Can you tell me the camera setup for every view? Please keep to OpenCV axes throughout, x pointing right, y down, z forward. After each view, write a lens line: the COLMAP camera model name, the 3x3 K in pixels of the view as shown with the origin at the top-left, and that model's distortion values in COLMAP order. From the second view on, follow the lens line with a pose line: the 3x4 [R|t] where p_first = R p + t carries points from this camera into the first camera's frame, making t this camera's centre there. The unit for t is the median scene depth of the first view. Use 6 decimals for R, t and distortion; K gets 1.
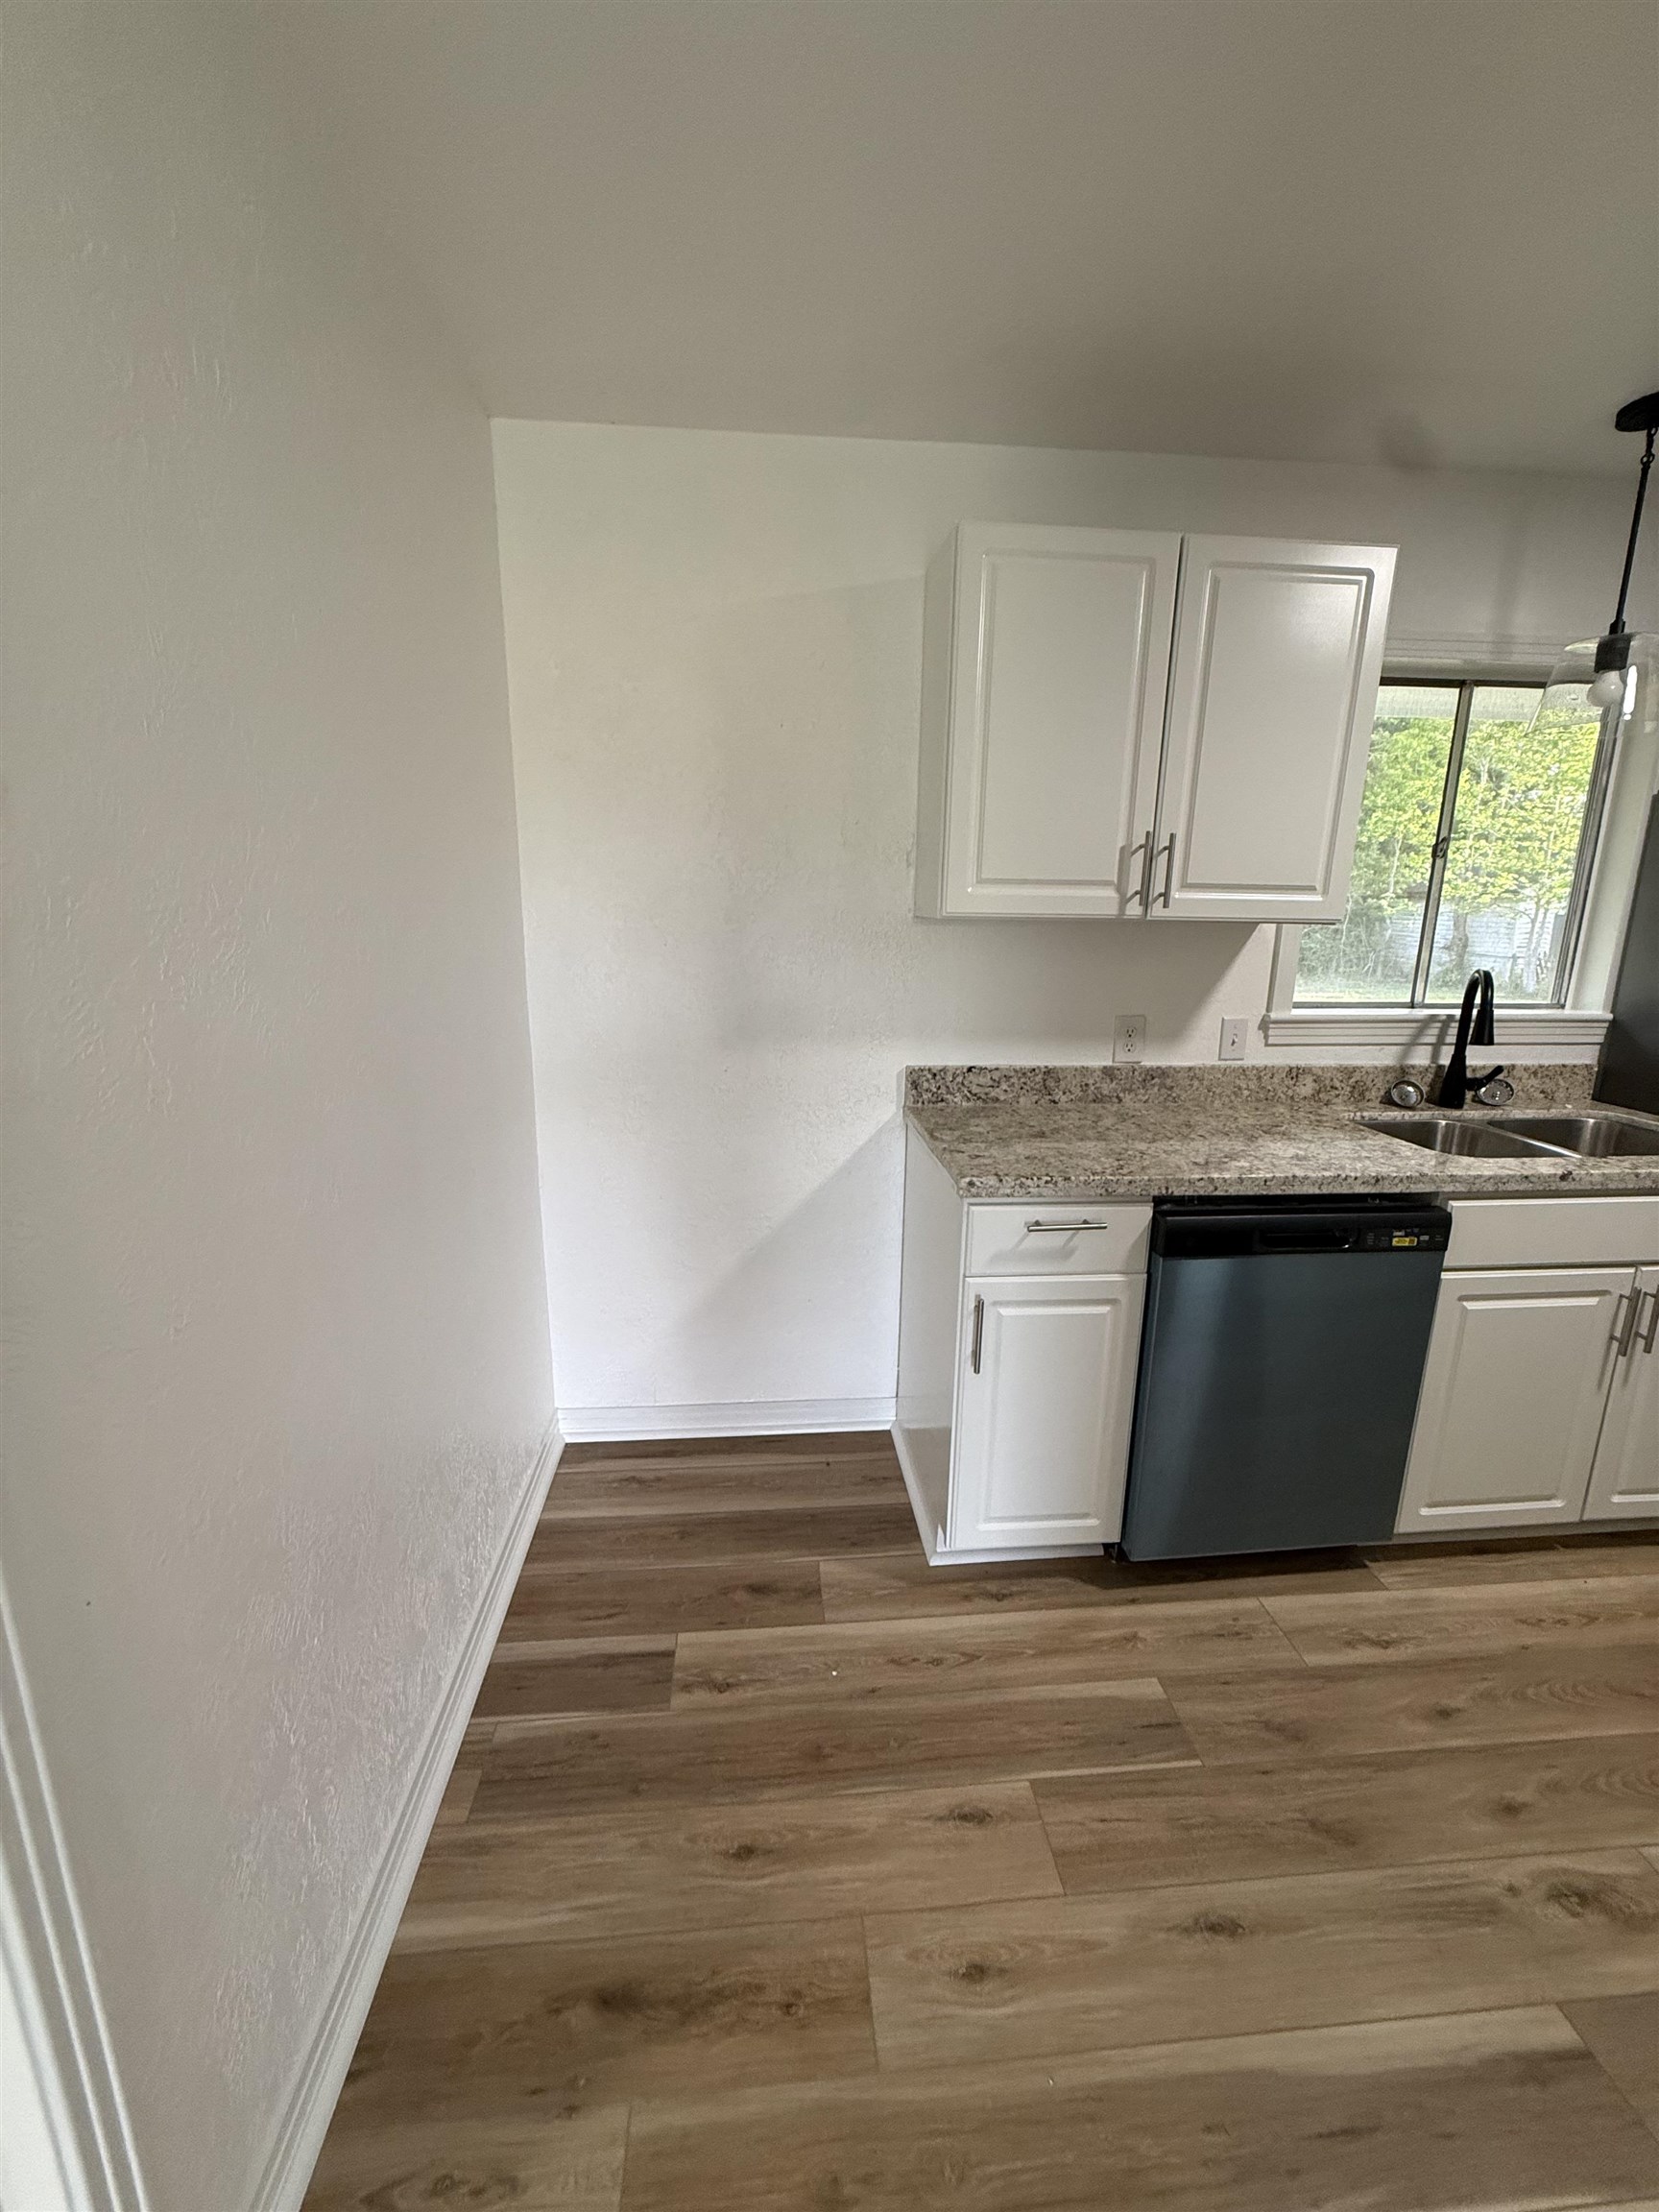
lens RADIAL K [[870.6, 0, 816.7], [0, 870.6, 1104.5], [0, 0, 1]] dist [0.001883, -0.000191]
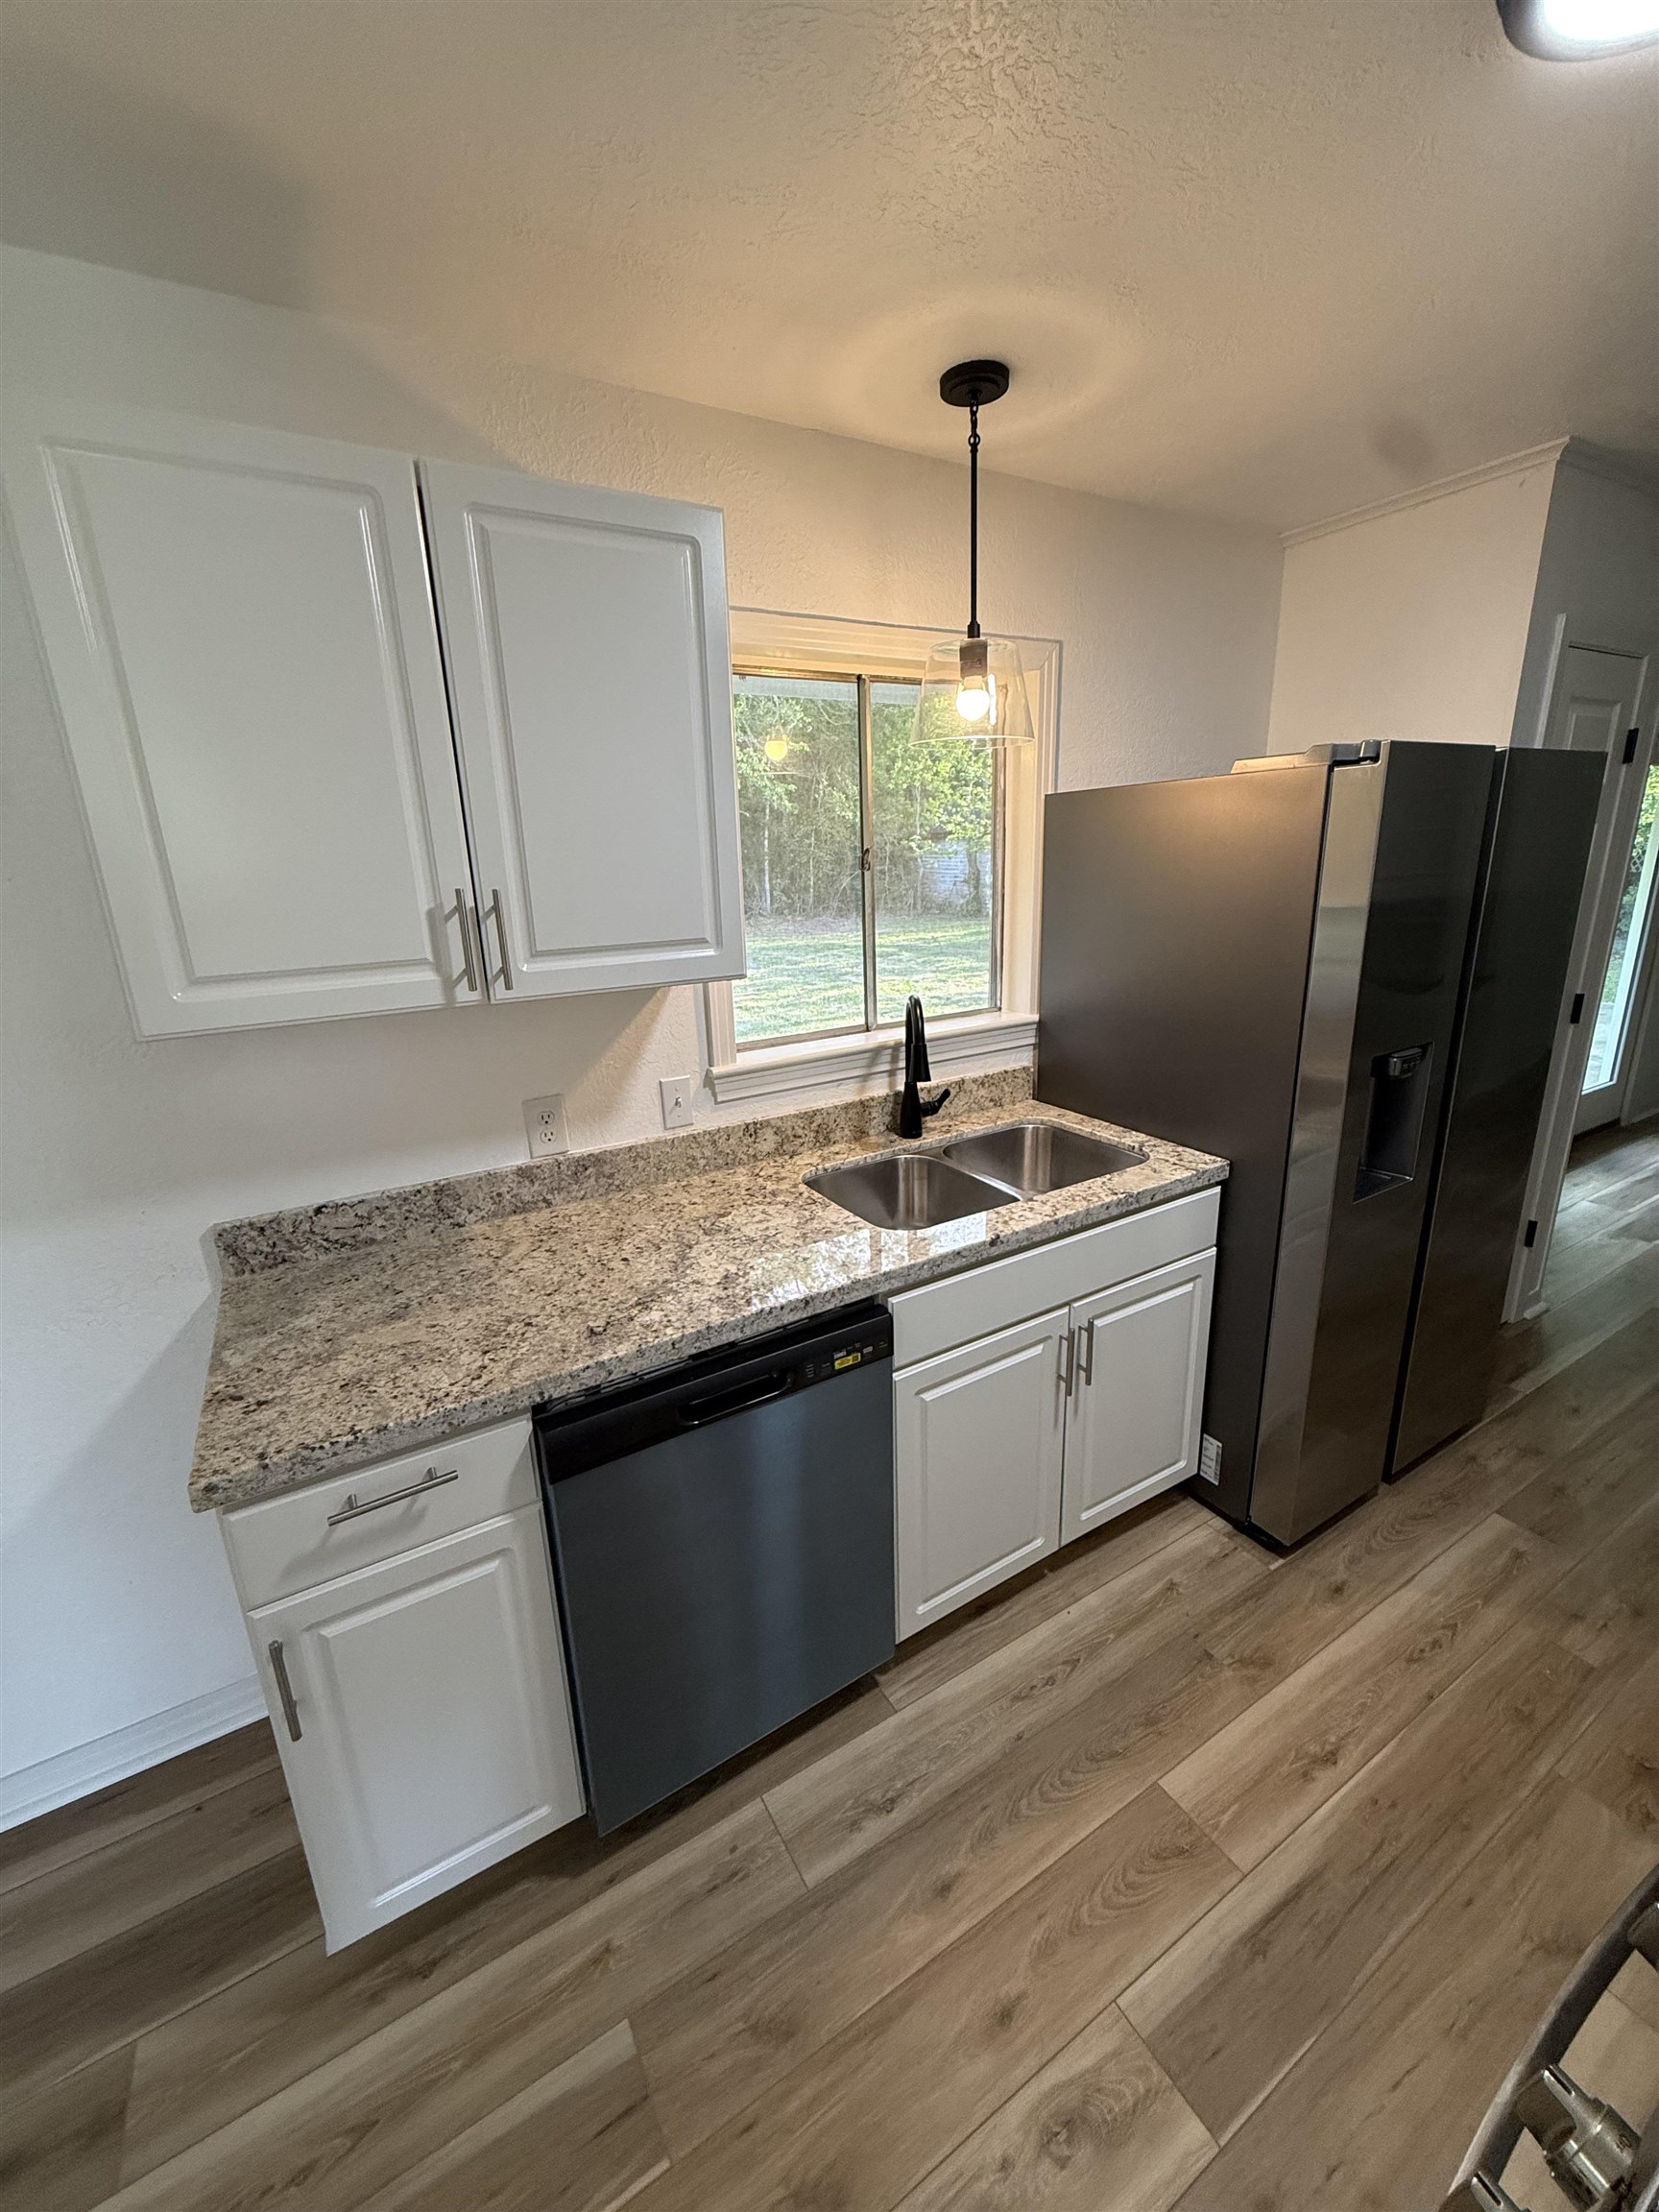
lens RADIAL K [[870.6, 0, 810.3], [0, 870.6, 1095.1], [0, 0, 1]] dist [0.001883, -0.000191]
pose [[0.904729, -0.156055, 0.396374, 0.316613], [0.136272, 0.987613, 0.077786, -0.156040], [-0.403603, -0.016361, 0.914788, 0.221161]]
